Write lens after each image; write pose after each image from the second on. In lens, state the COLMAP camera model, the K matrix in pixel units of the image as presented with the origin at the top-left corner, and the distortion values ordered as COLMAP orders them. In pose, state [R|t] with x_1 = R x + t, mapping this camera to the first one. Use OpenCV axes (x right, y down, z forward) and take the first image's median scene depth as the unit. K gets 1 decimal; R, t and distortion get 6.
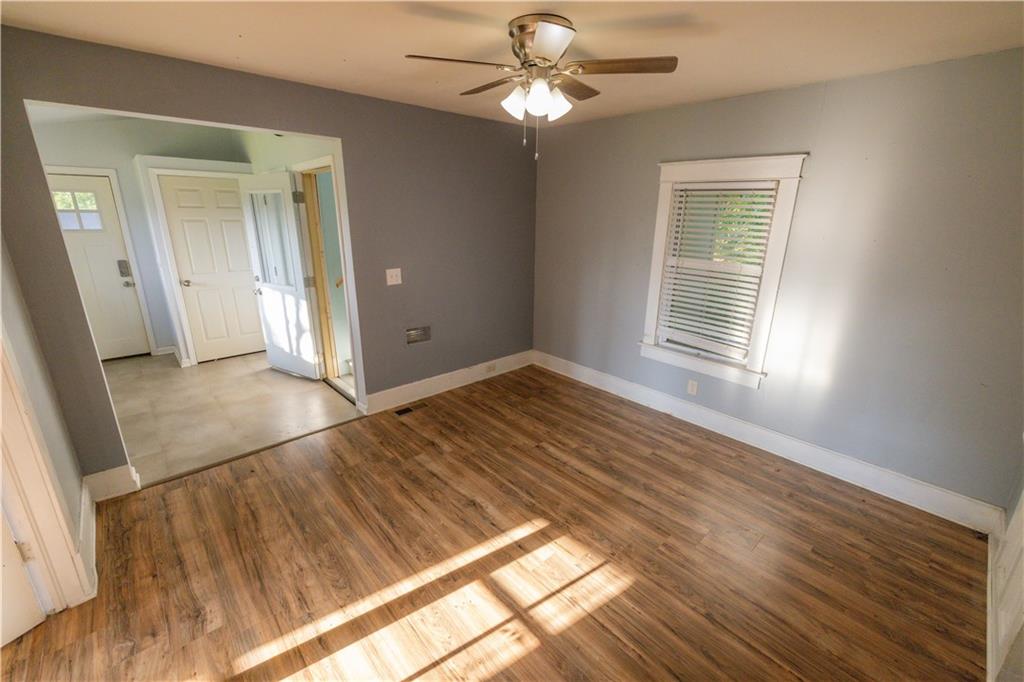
lens RADIAL K [[431.0, 0, 512.4], [0, 431.0, 345.4], [0, 0, 1]] dist [0.000699, -0.000574]
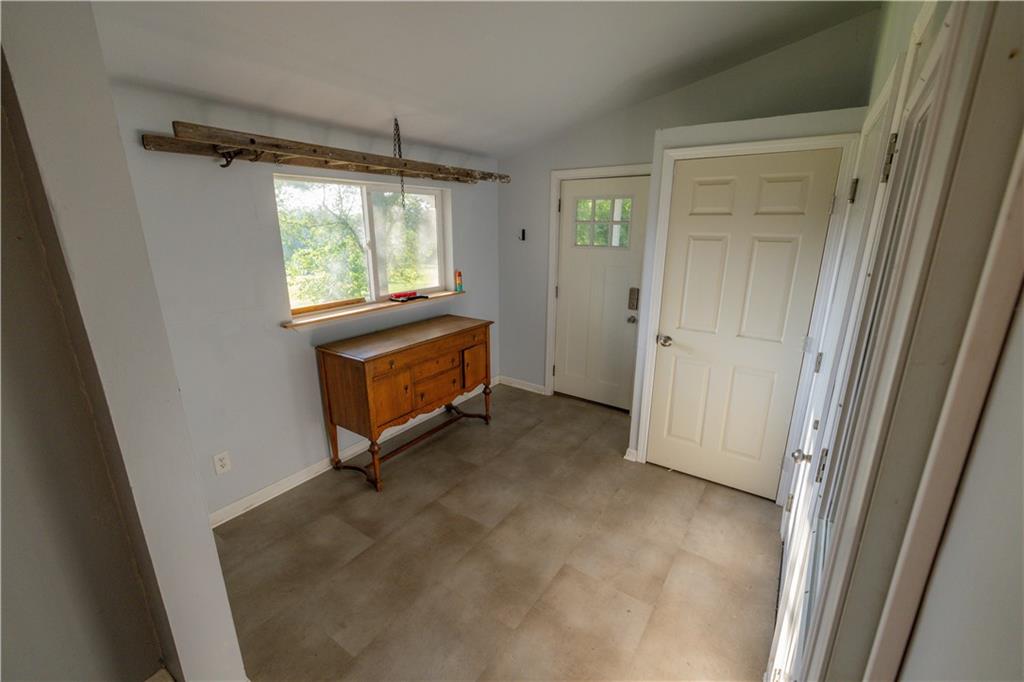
lens RADIAL K [[431.0, 0, 511.3], [0, 431.0, 339.6], [0, 0, 1]] dist [0.000699, -0.000574]
pose [[0.211015, 0.255413, -0.943524, -0.235671], [-0.276449, 0.941445, 0.193023, -0.202310], [0.937576, 0.220105, 0.269267, 0.637618]]
